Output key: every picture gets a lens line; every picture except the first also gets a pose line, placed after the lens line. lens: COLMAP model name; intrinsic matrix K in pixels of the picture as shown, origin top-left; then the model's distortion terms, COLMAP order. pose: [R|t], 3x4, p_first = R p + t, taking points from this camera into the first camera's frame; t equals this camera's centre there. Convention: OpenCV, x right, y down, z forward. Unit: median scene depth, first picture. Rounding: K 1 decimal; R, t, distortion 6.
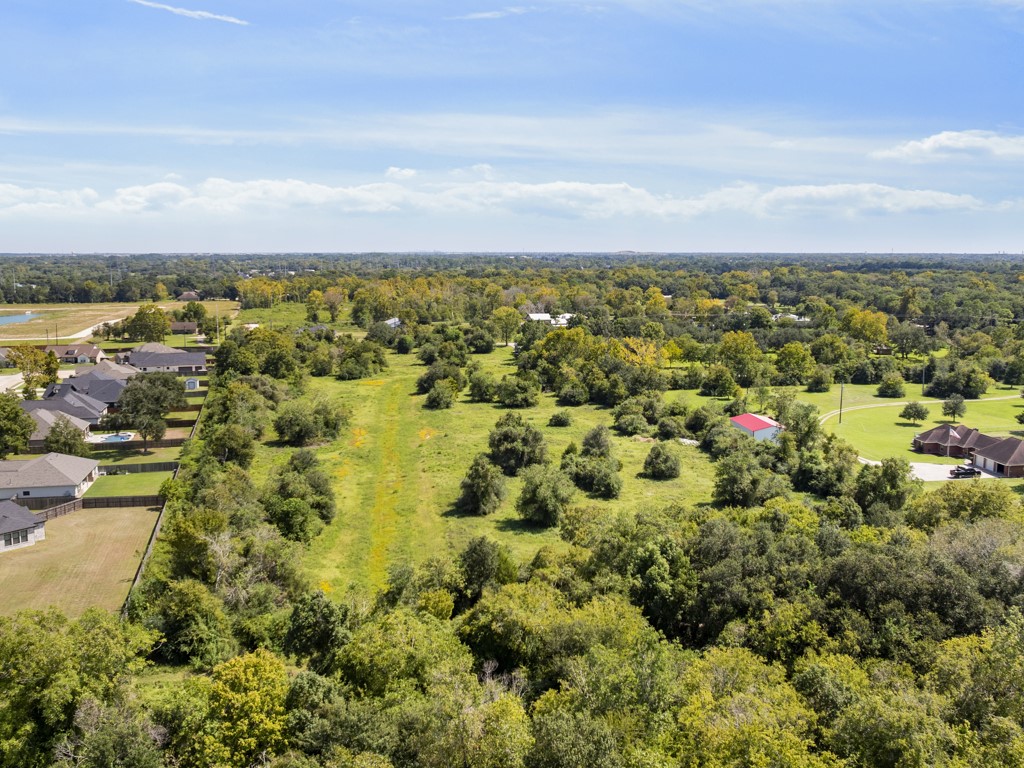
lens RADIAL K [[1210.1, 0, 556.9], [0, 1210.1, 382.3], [0, 0, 1]] dist [-0.017457, -0.059180]
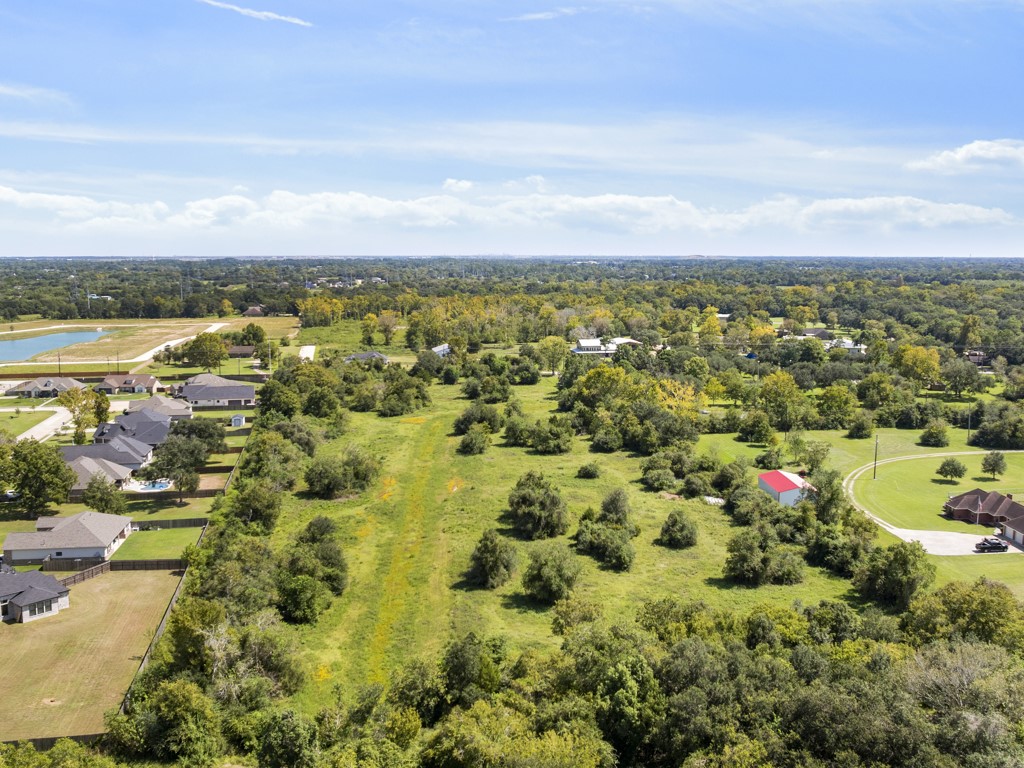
lens RADIAL K [[1210.6, 0, 512.0], [0, 1210.6, 384.0], [0, 0, 1]] dist [-0.017290, -0.077654]
pose [[0.995695, 0.010662, -0.092074, 0.029578], [-0.010832, 0.999940, -0.001350, -0.037461], [0.092054, 0.002342, 0.995751, -0.004616]]
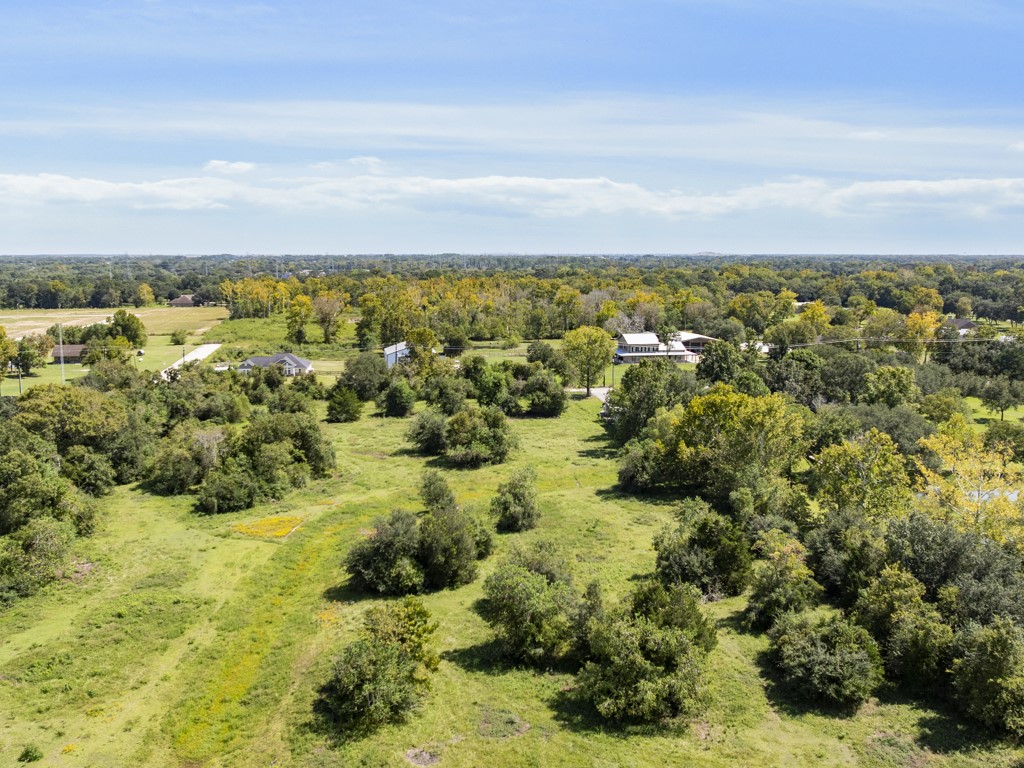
lens RADIAL K [[1230.2, 0, 490.5], [0, 1230.2, 384.2], [0, 0, 1]] dist [-0.011248, -0.052241]
pose [[0.993351, 0.011049, -0.114598, -0.037425], [-0.011195, 0.999937, -0.000636, -0.061595], [0.114584, 0.001915, 0.993412, 0.750235]]
